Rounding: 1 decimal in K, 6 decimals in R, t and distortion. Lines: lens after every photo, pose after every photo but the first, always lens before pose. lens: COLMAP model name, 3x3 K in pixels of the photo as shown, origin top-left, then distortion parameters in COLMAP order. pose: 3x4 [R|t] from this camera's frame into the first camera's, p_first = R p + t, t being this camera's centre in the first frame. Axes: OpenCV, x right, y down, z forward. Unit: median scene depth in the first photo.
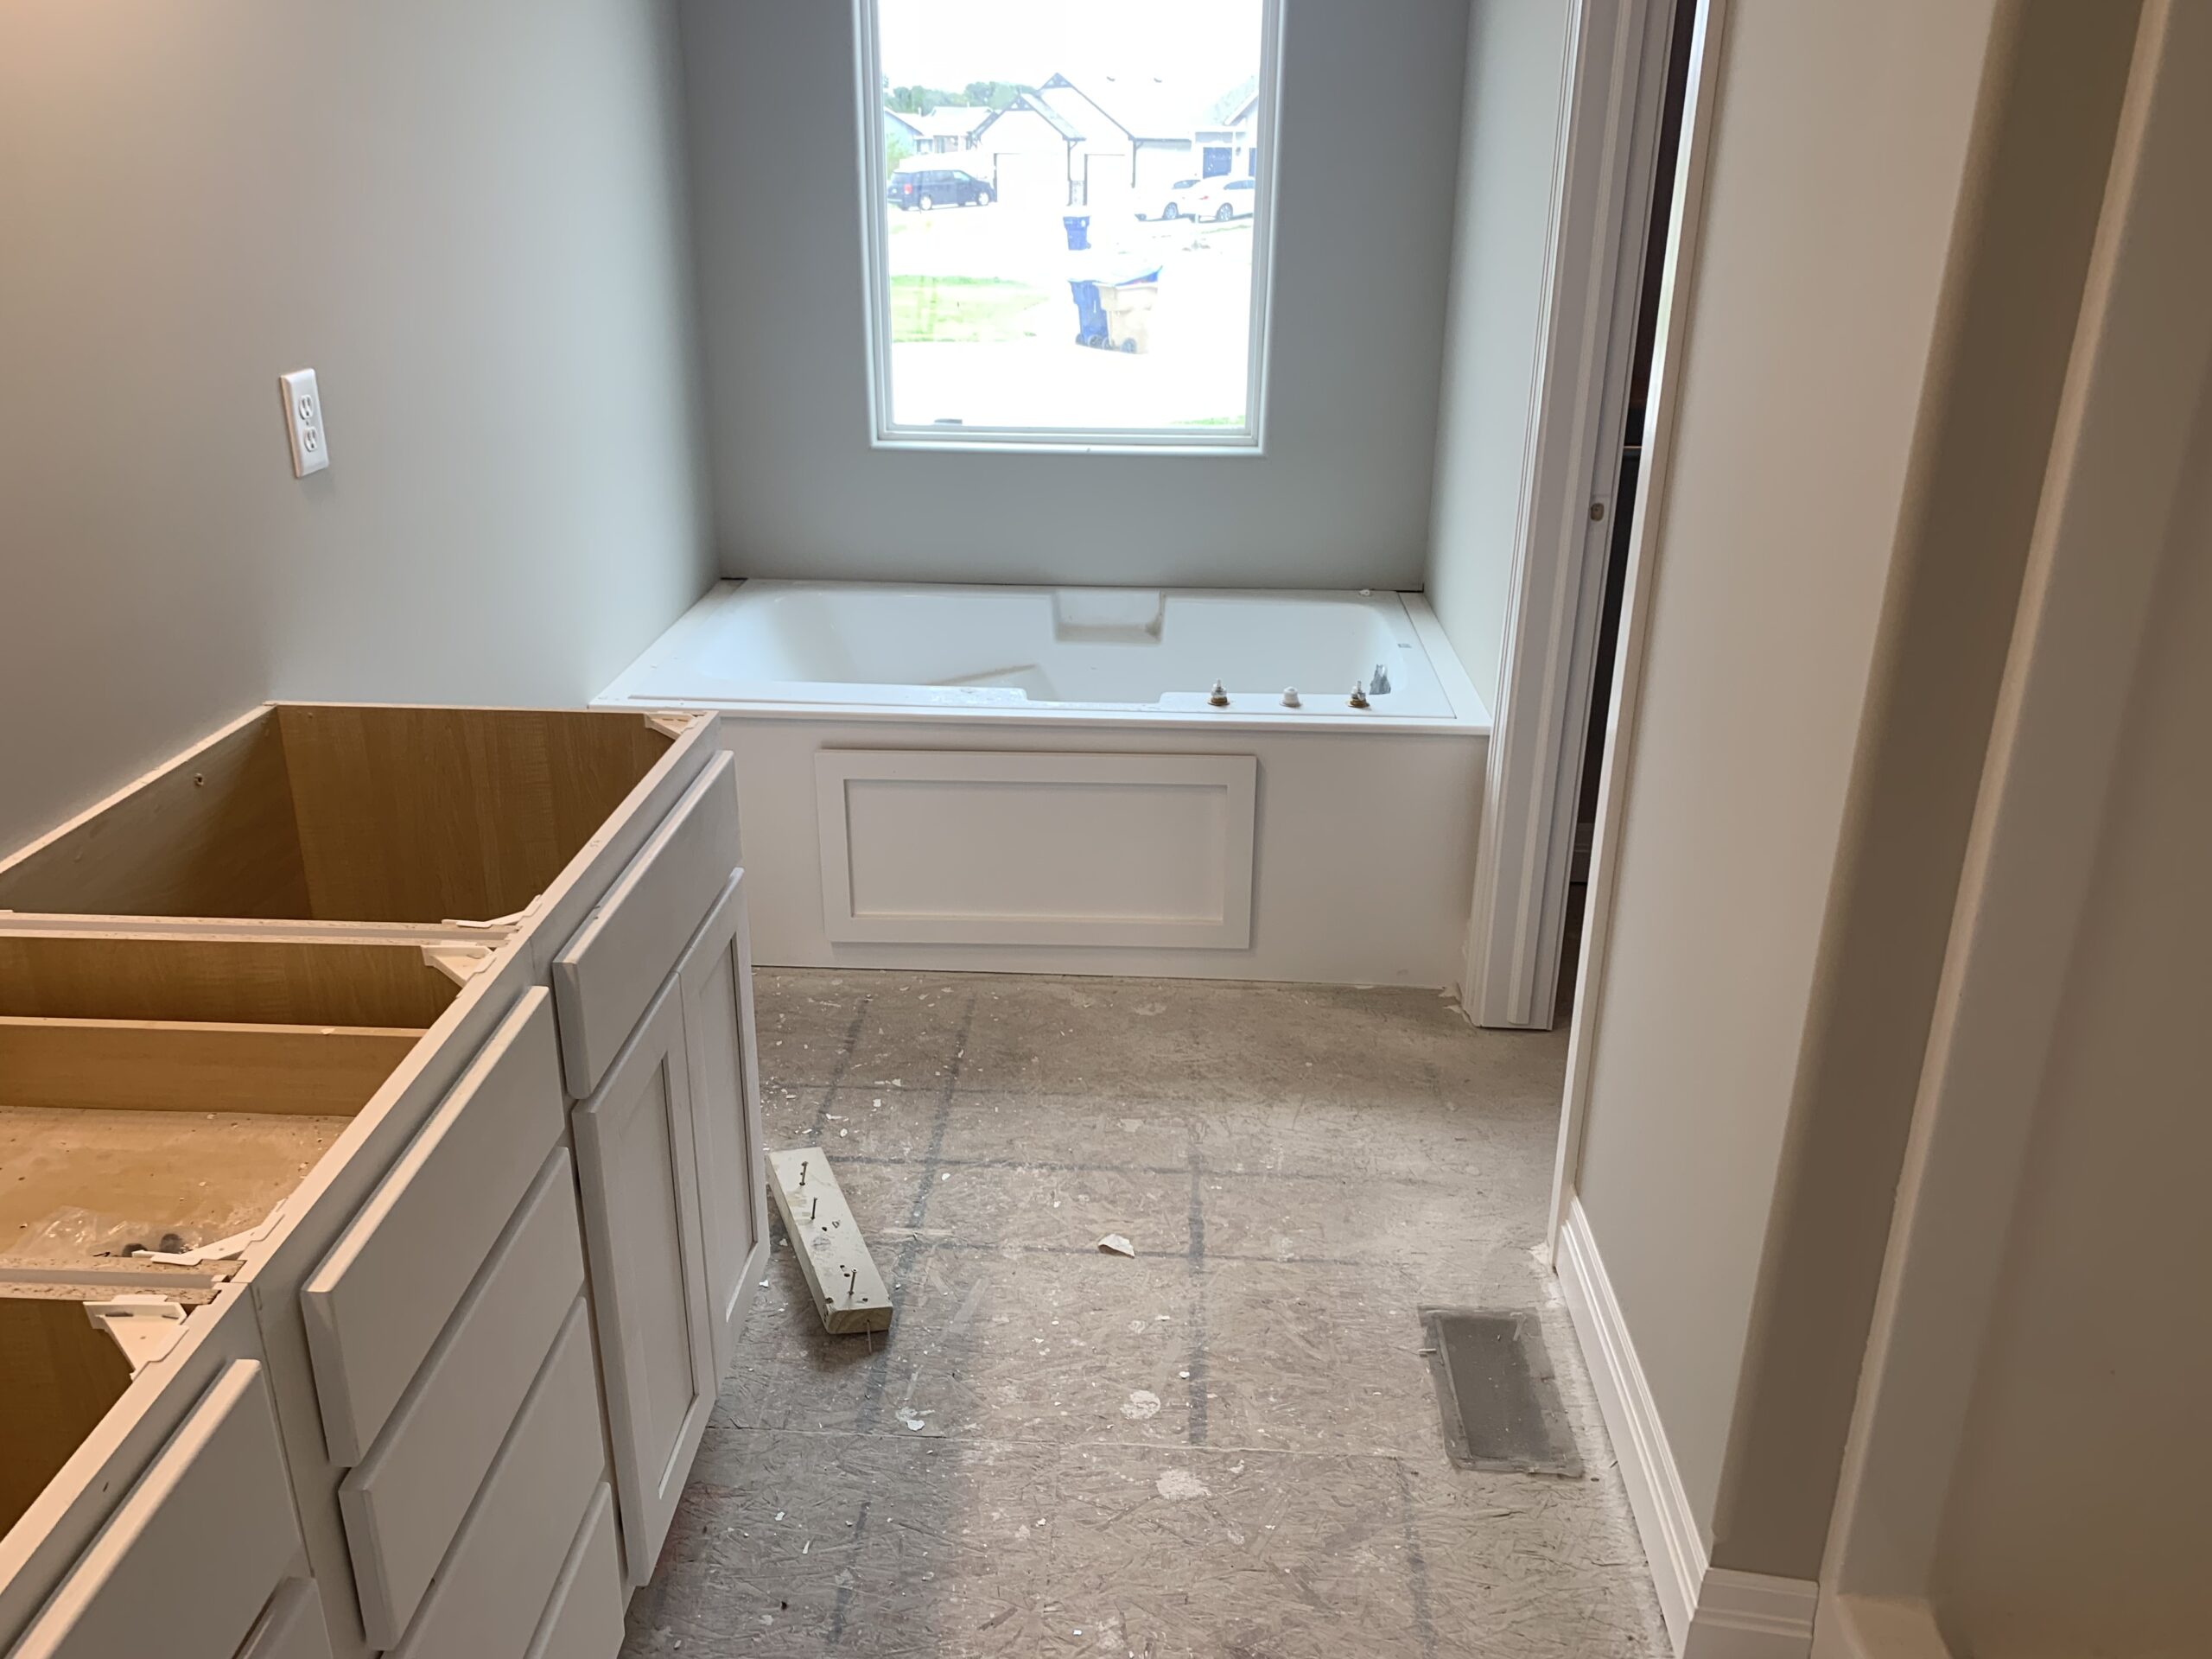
lens RADIAL K [[1644.5, 0, 1104.8], [0, 1644.5, 787.8], [0, 0, 1]] dist [0.105410, -0.287553]
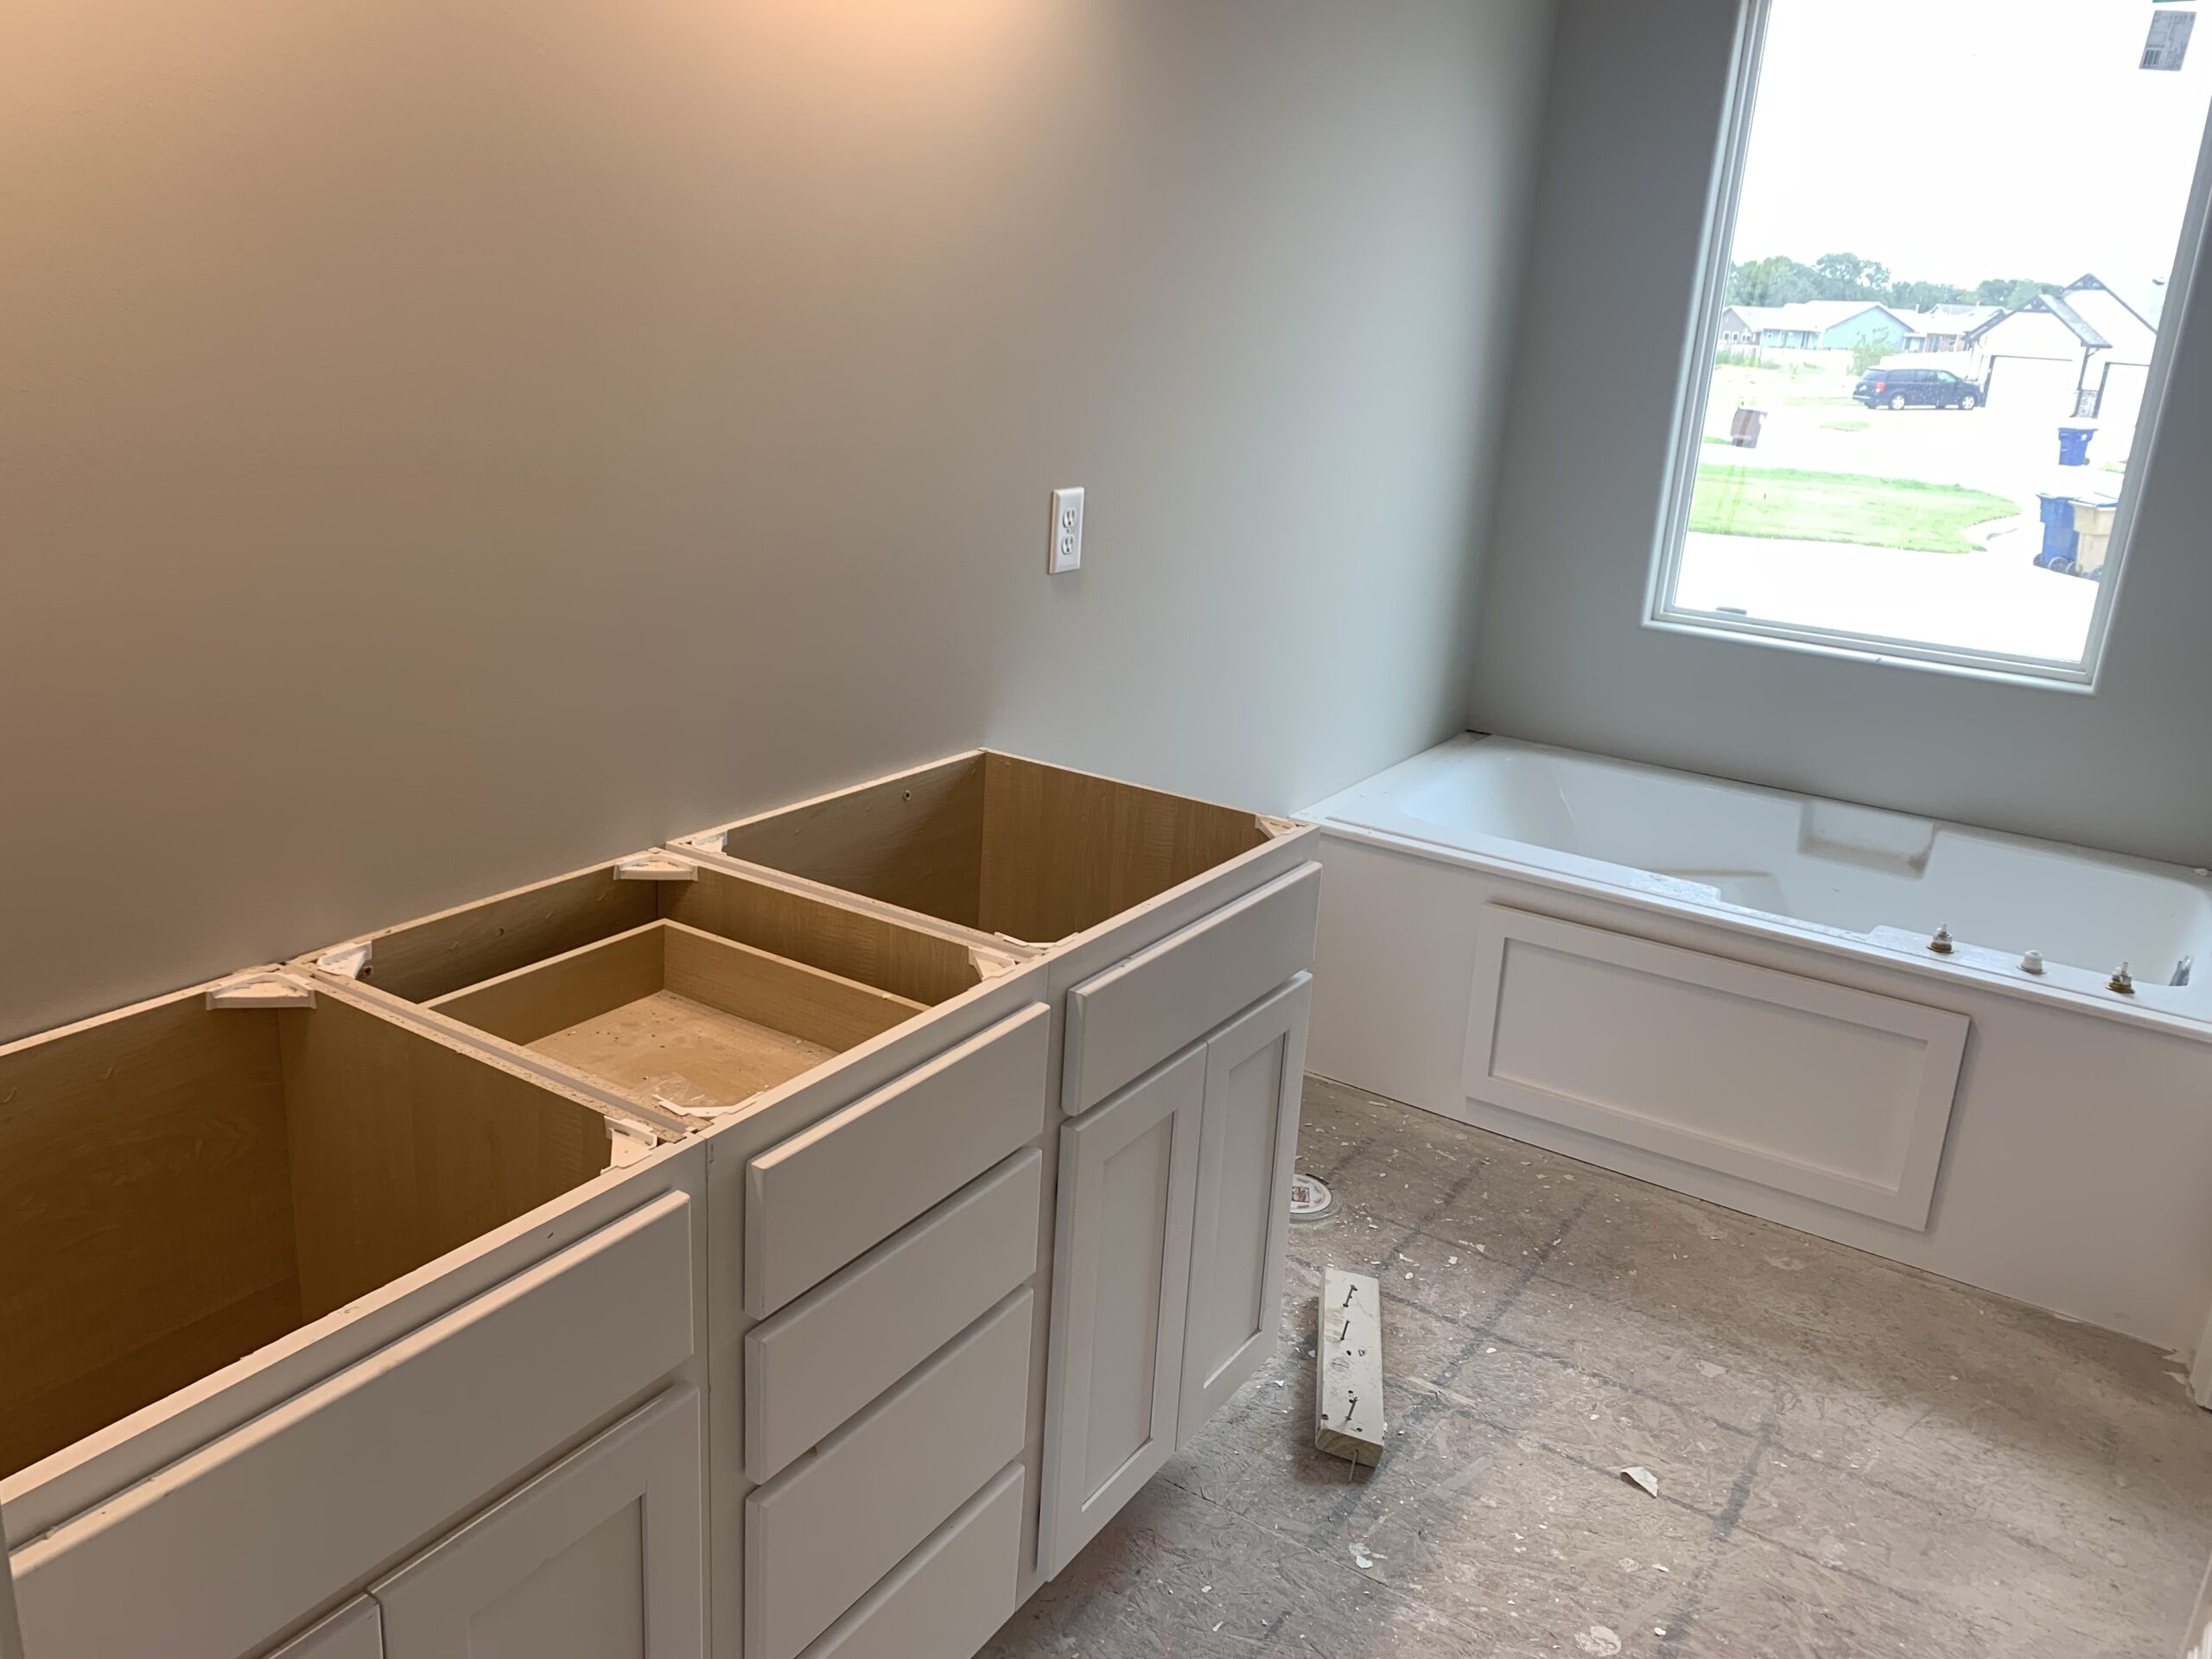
lens RADIAL K [[1678.4, 0, 1104.5], [0, 1678.4, 789.1], [0, 0, 1]] dist [0.006260, -0.026334]
pose [[0.862261, 0.181421, -0.472855, 0.115416], [-0.227641, 0.972845, -0.041855, 0.006352], [0.452422, 0.143731, 0.880145, -0.022293]]
